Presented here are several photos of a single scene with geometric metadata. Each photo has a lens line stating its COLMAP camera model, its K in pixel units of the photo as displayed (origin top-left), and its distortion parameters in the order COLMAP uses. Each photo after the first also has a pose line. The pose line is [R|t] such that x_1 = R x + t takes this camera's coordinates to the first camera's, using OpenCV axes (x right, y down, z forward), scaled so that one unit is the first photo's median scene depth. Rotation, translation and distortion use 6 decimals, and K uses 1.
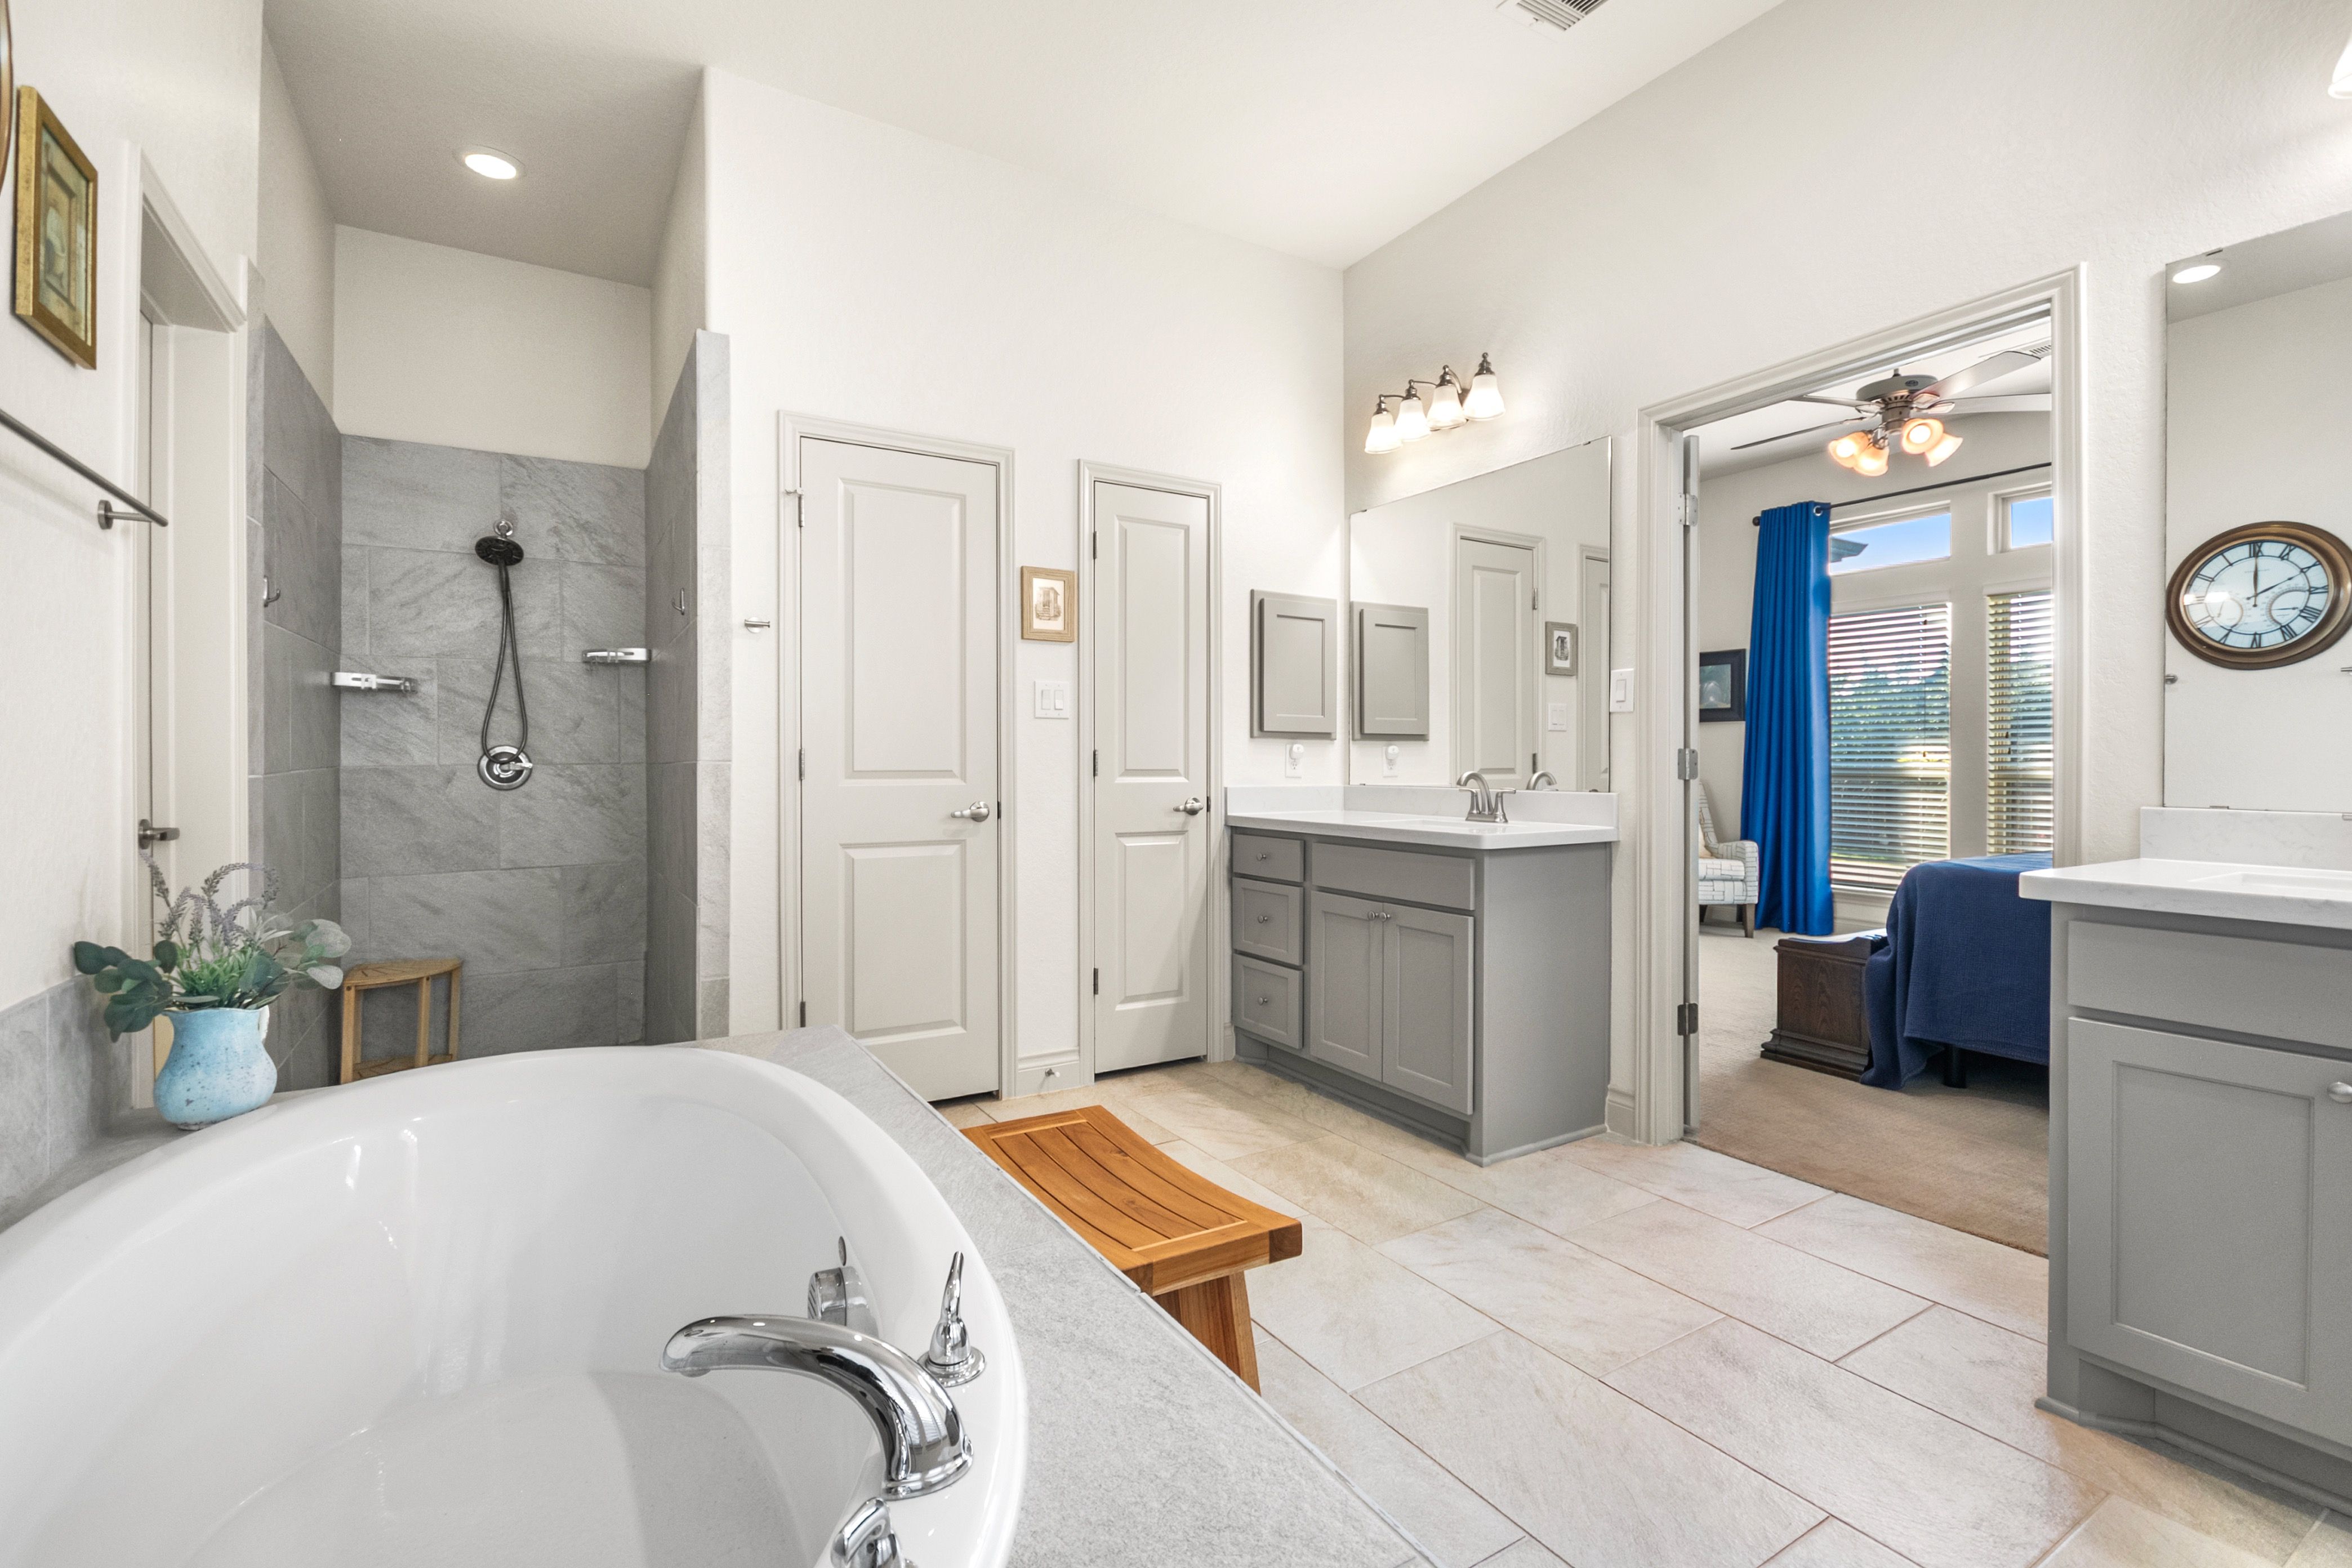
lens RADIAL K [[1034.2, 0, 1194.9], [0, 1034.2, 787.3], [0, 0, 1]] dist [0.014021, -0.015856]
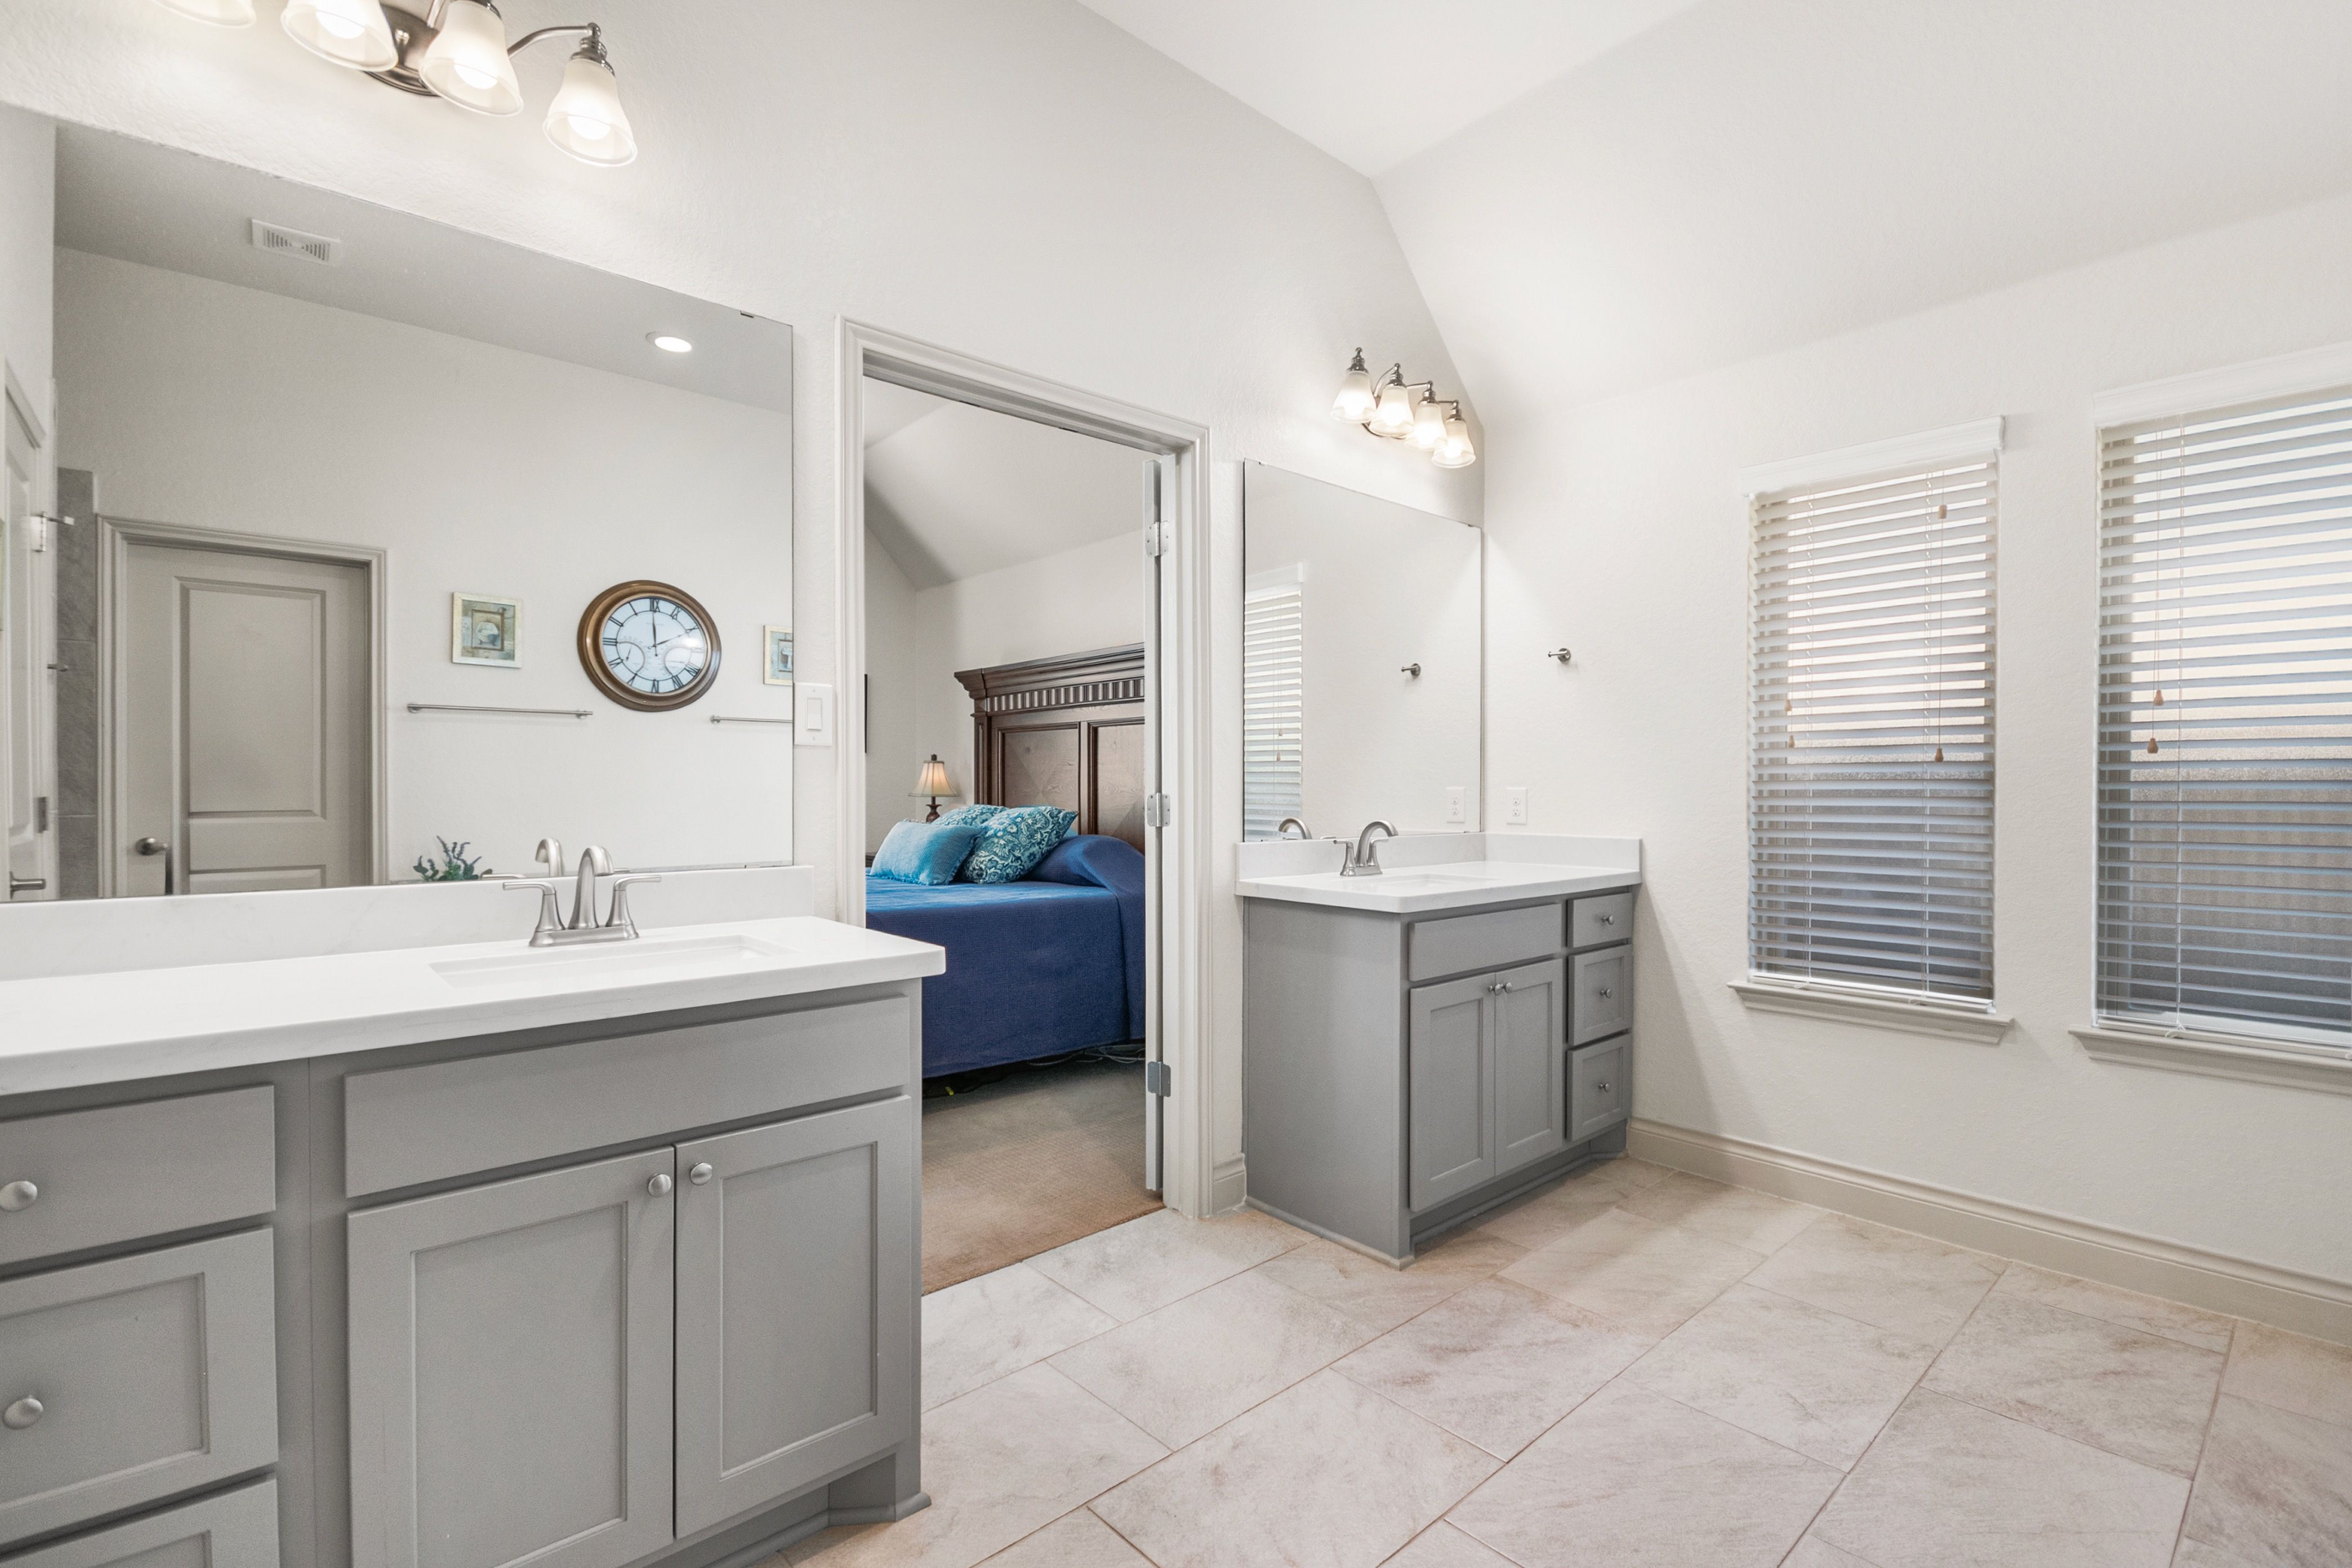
lens RADIAL K [[1070.4, 0, 1201.4], [0, 1070.4, 798.0], [0, 0, 1]] dist [0.003001, 0.000246]
pose [[-0.170573, -0.020185, 0.985138, -0.279528], [0.022788, 0.999442, 0.024424, -0.042454], [-0.985081, 0.026615, -0.170018, 0.744344]]
